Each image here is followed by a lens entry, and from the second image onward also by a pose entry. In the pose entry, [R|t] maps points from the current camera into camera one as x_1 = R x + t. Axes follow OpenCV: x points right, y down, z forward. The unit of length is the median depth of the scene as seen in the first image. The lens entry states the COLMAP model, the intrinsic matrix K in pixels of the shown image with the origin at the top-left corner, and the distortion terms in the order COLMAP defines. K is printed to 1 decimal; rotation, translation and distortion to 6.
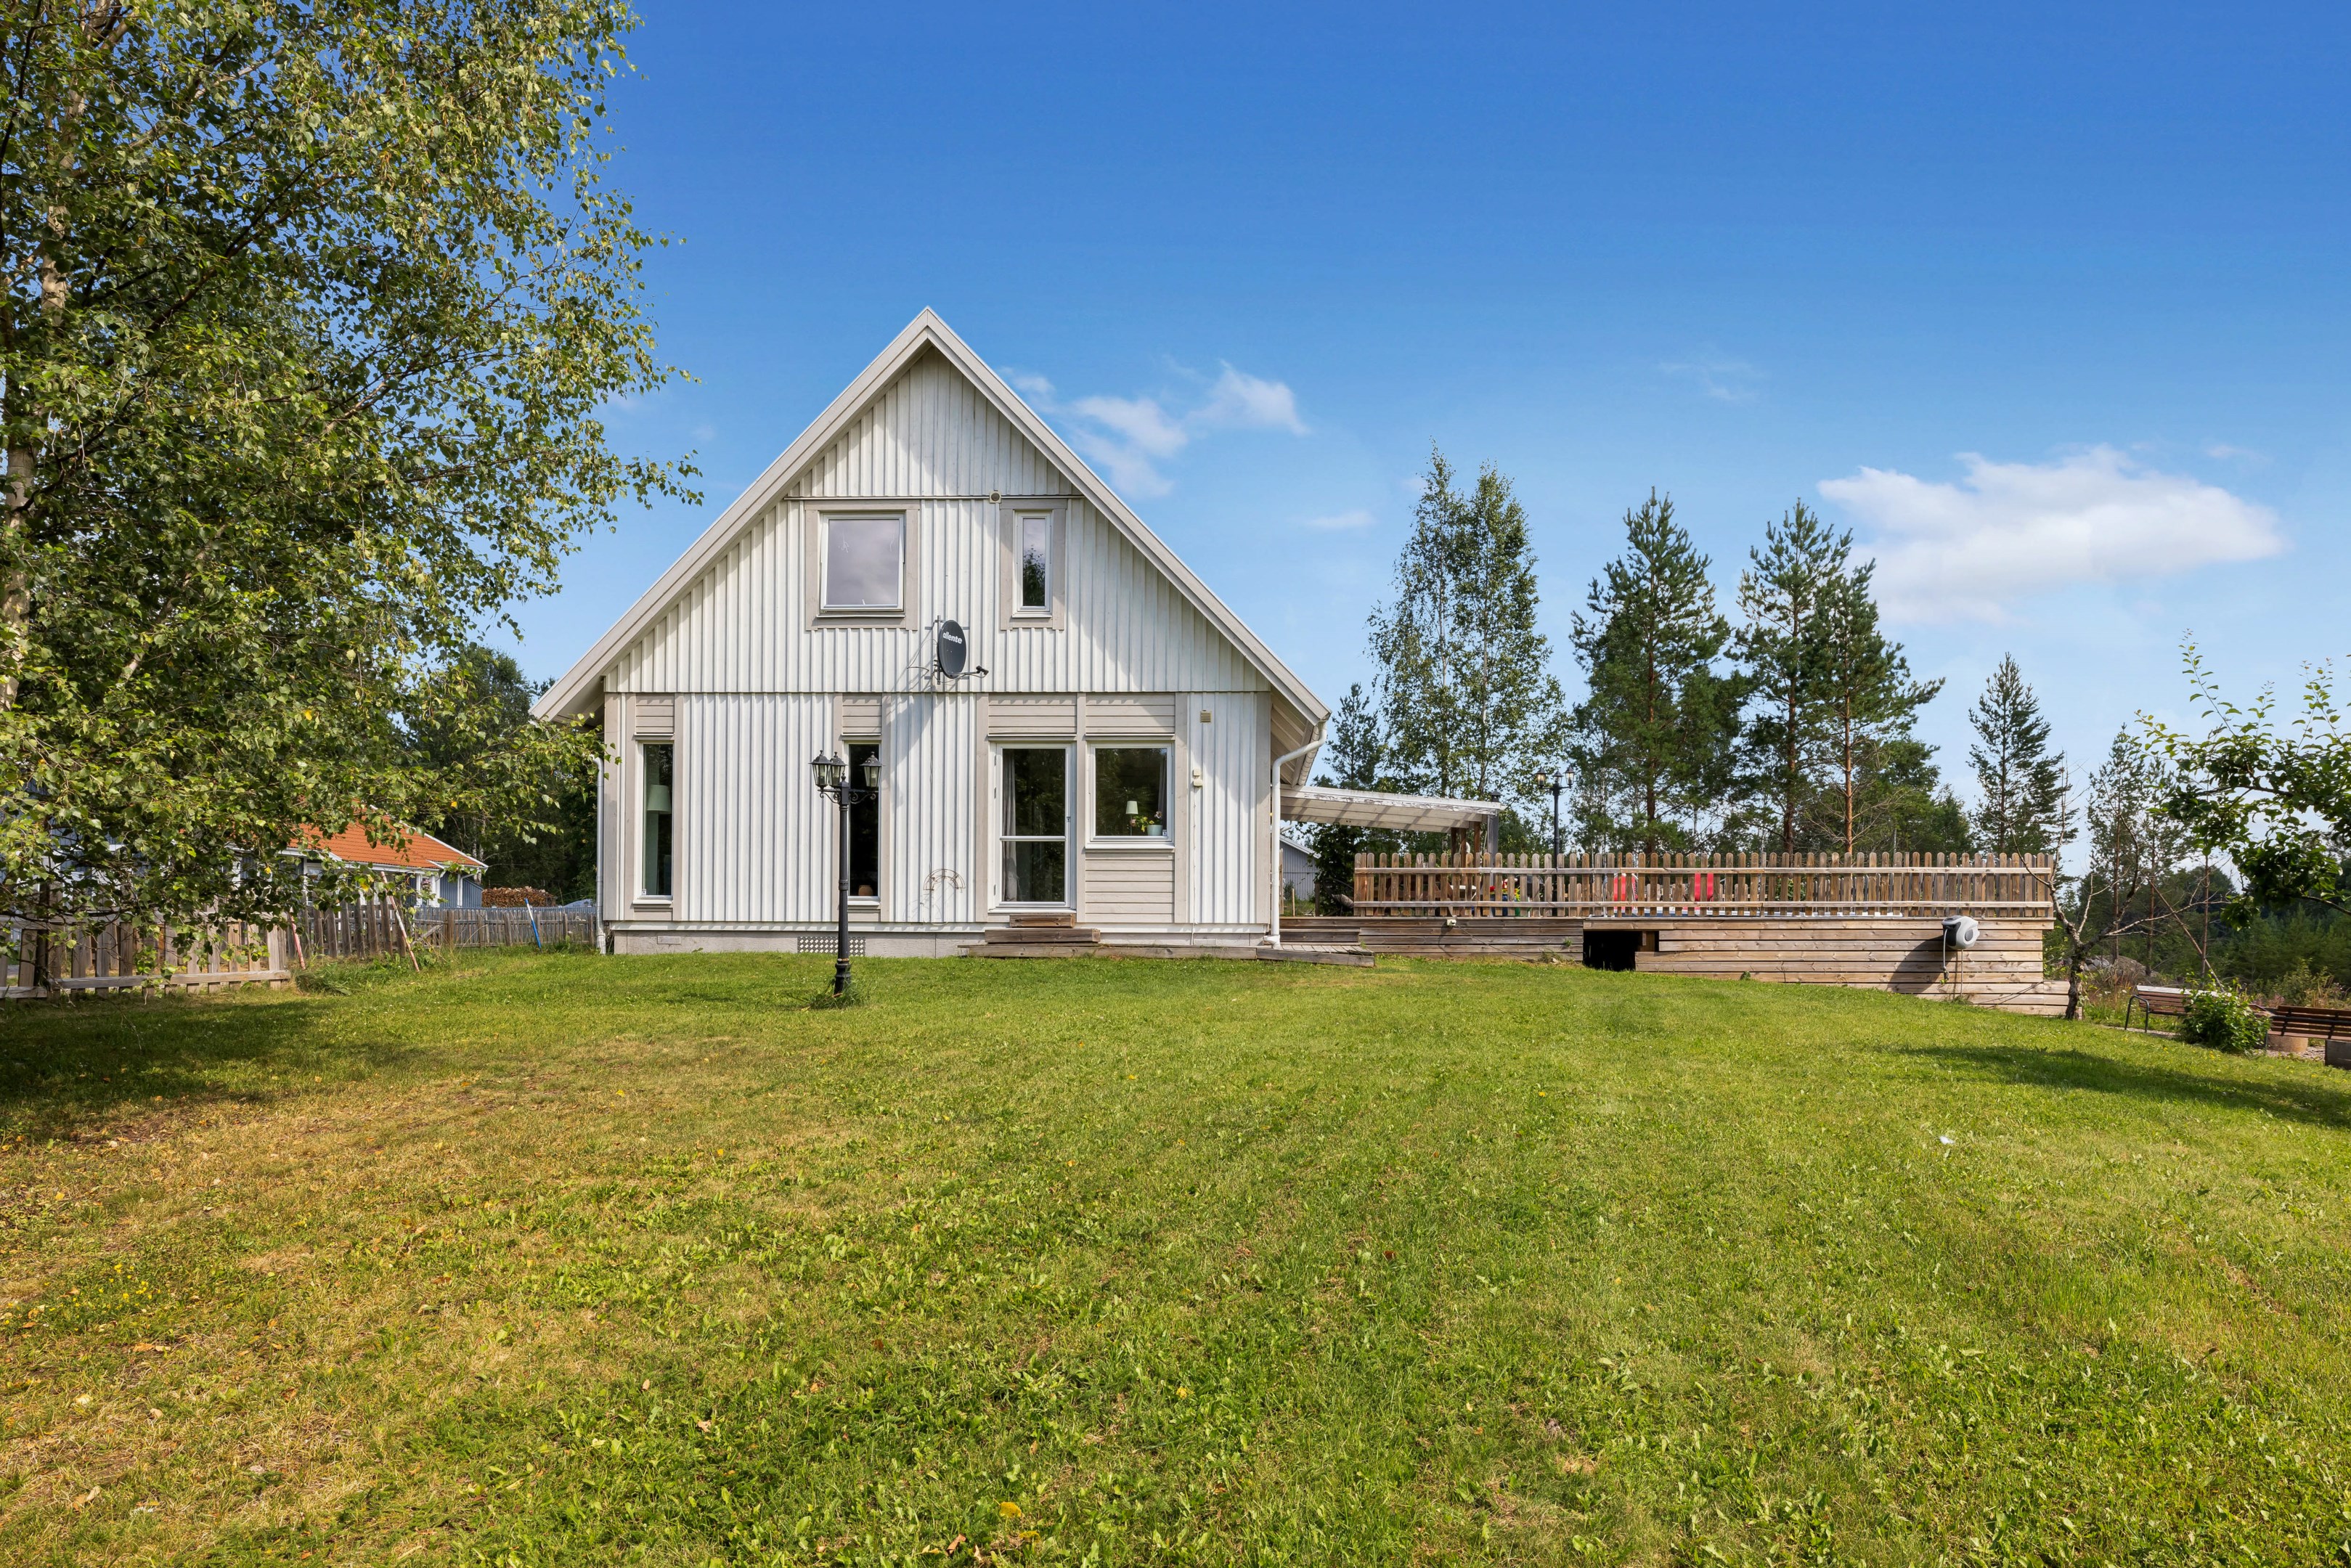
lens RADIAL K [[1380.6, 0, 1175.5], [0, 1380.6, 784.0], [0, 0, 1]] dist [-0.002561, -0.002204]
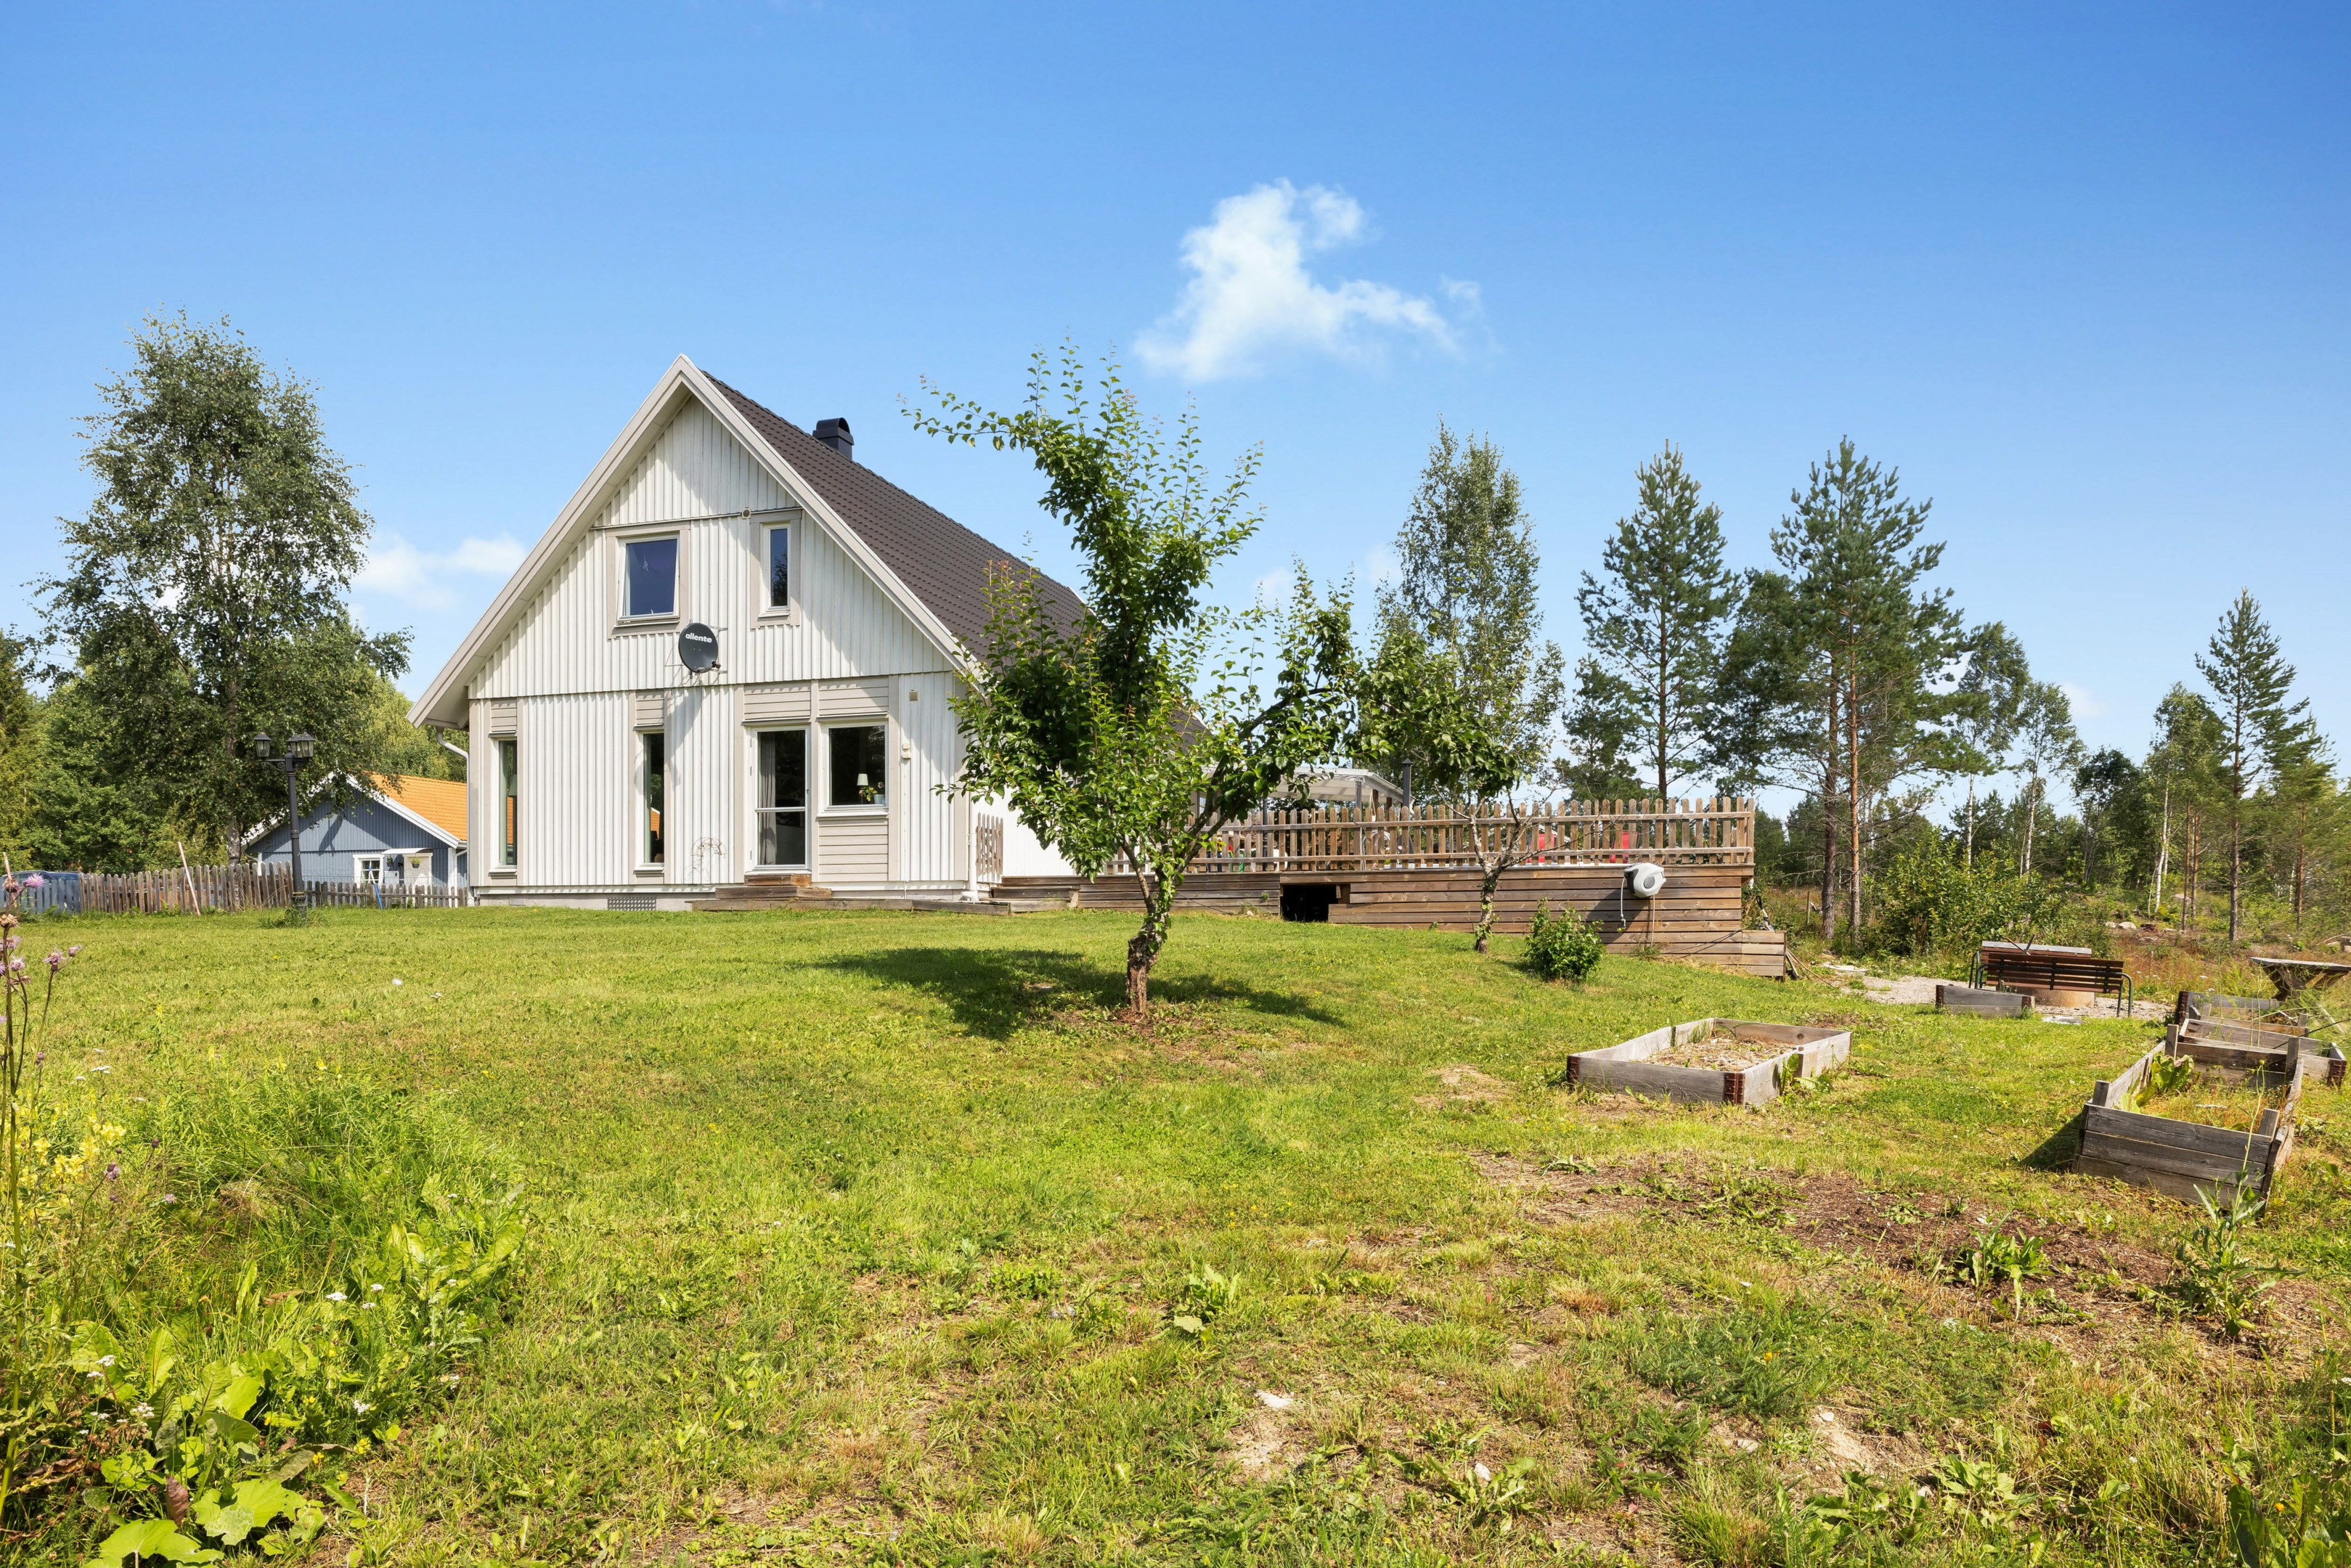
lens RADIAL K [[1380.6, 0, 1175.5], [0, 1380.6, 784.0], [0, 0, 1]] dist [-0.002561, -0.002204]
pose [[0.969499, -0.032008, -0.242995, 0.488001], [0.032335, 0.999474, -0.002644, 0.031615], [0.242951, -0.005293, 0.970024, -0.028691]]
